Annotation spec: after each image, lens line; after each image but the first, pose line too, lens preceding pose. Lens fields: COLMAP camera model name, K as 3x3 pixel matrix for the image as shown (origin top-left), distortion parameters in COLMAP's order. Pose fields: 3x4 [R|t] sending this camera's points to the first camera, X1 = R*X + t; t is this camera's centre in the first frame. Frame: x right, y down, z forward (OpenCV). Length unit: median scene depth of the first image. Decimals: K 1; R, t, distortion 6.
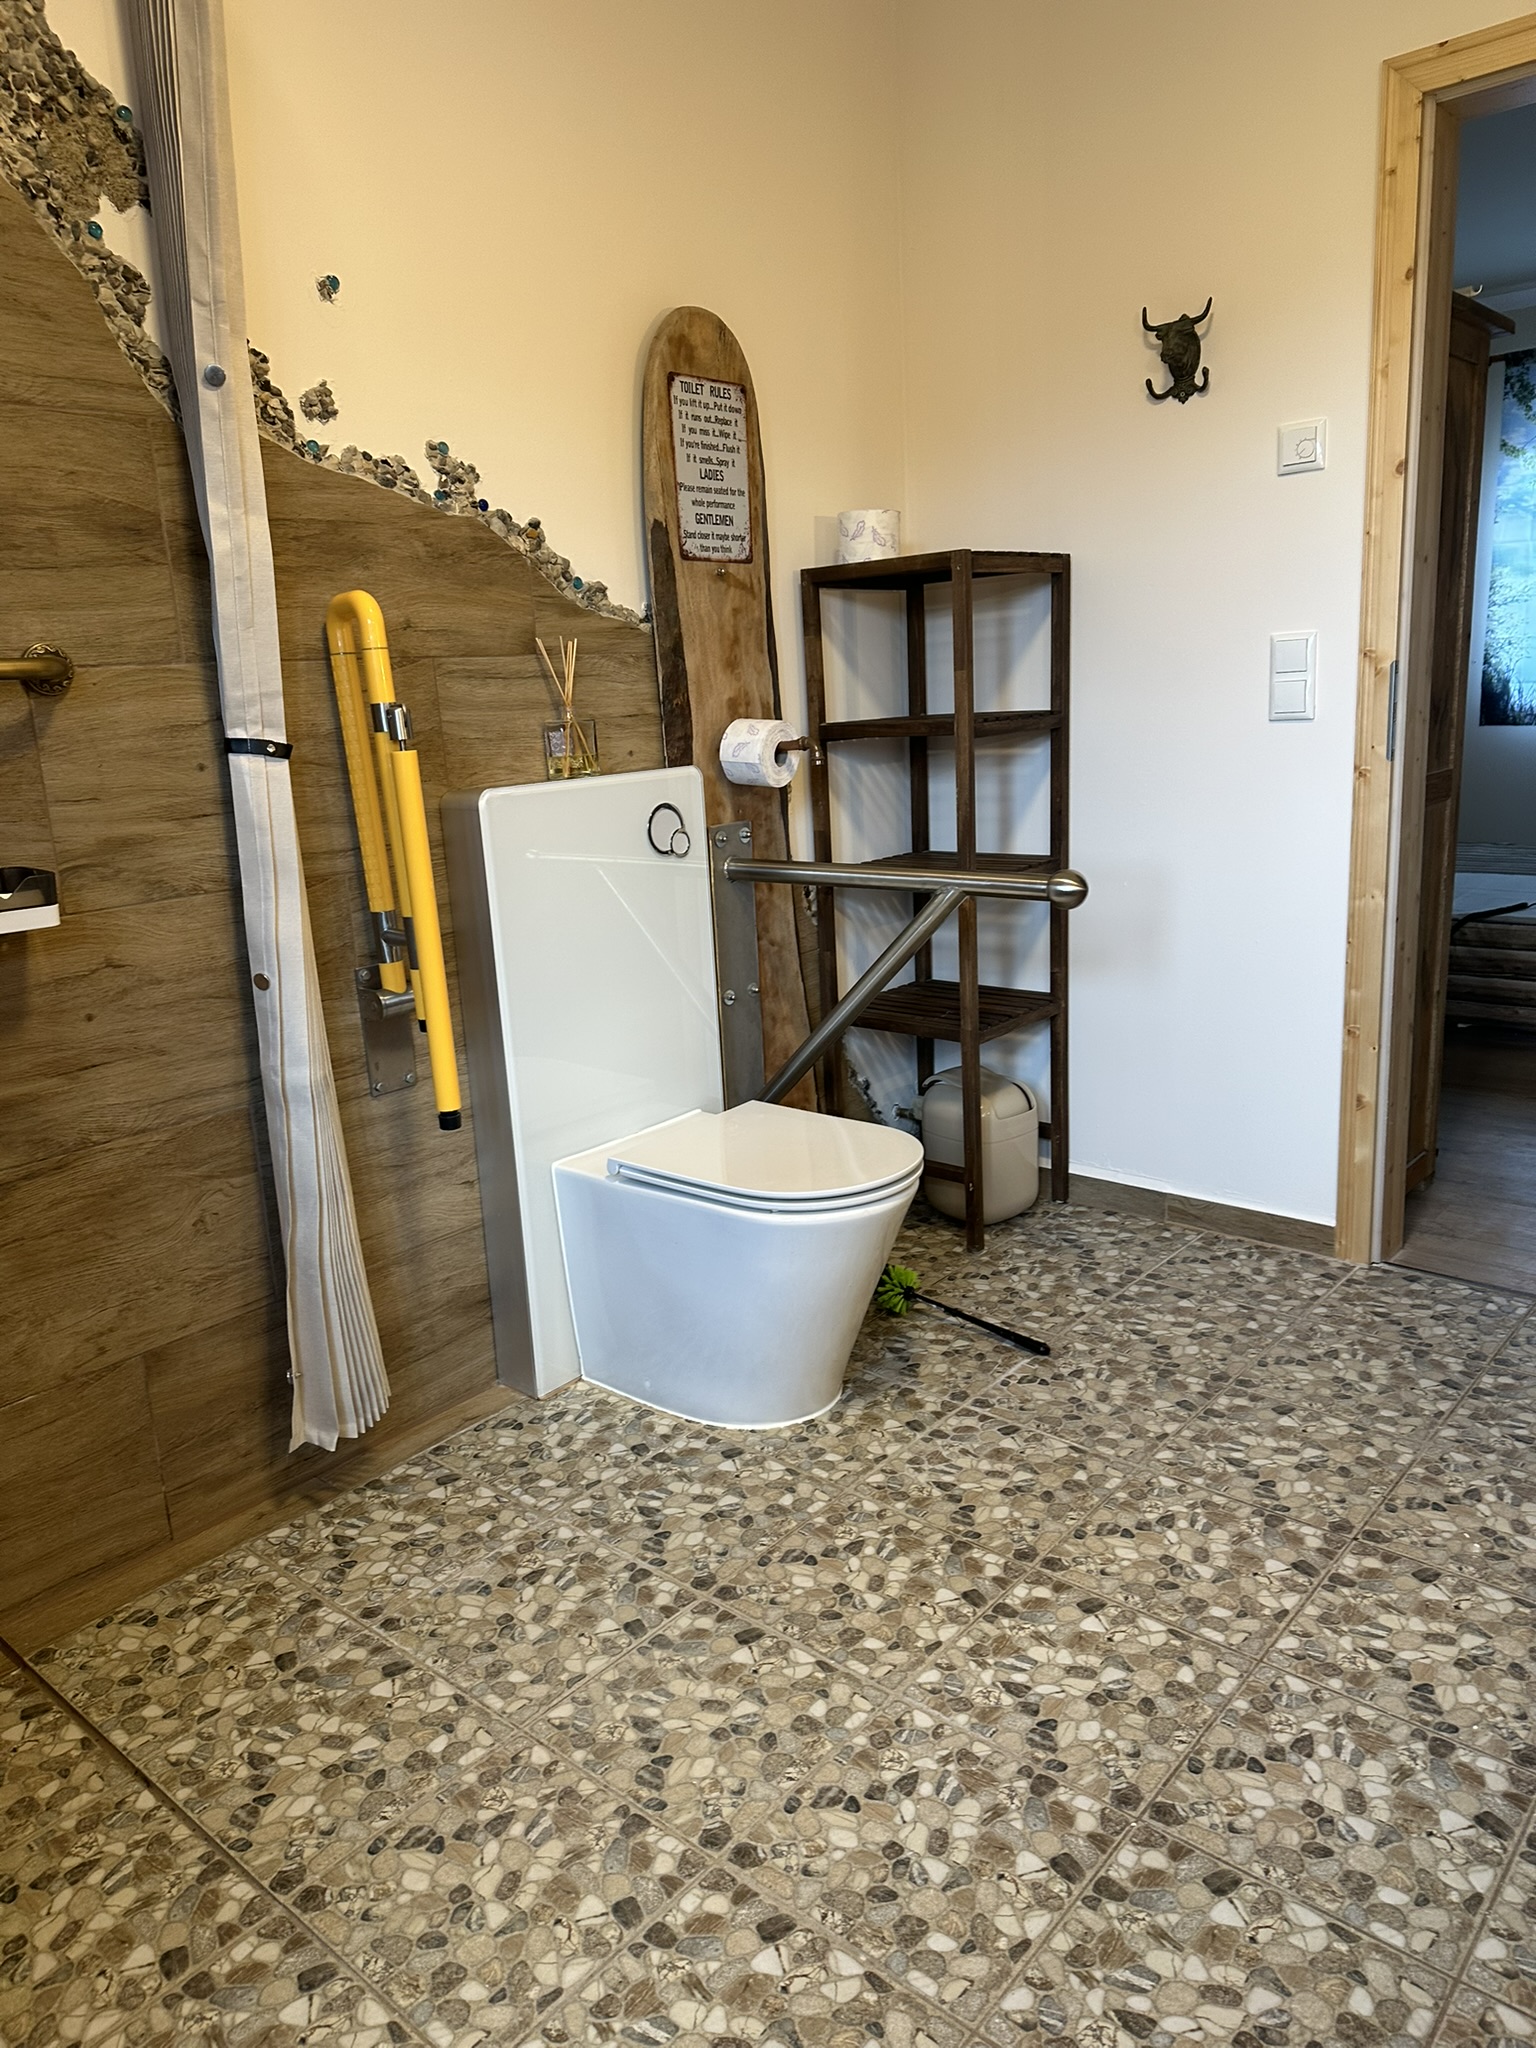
lens RADIAL K [[1386.2, 0, 771.0], [0, 1386.2, 1007.2], [0, 0, 1]] dist [-0.014866, -0.016853]
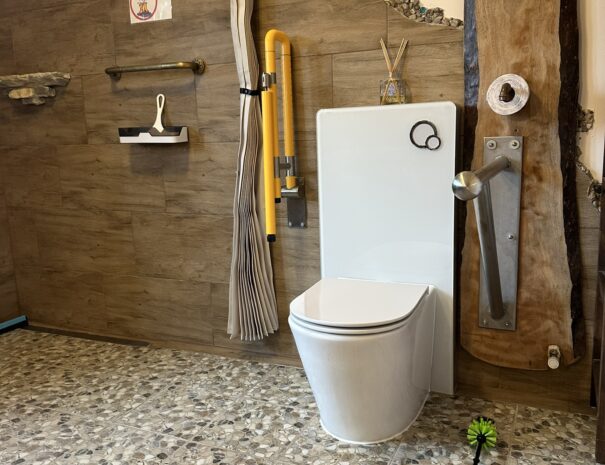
lens RADIAL K [[556.9, 0, 307.6], [0, 556.9, 227.4], [0, 0, 1]] dist [0.018627, 0.000000]
pose [[0.295833, 0.205193, -0.932941, 0.824328], [-0.193035, 0.969348, 0.151990, -0.118494], [0.935532, 0.135127, 0.326375, 0.807487]]
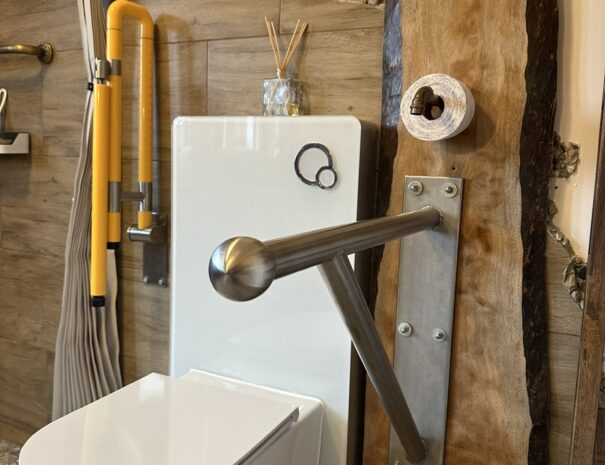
lens RADIAL K [[556.9, 0, 308.5], [0, 556.9, 224.6], [0, 0, 1]] dist [0.018627, 0.000000]
pose [[0.252280, 0.165561, -0.953386, 0.534121], [-0.263632, 0.959744, 0.096904, -0.162942], [0.931049, 0.226896, 0.285771, 1.141728]]
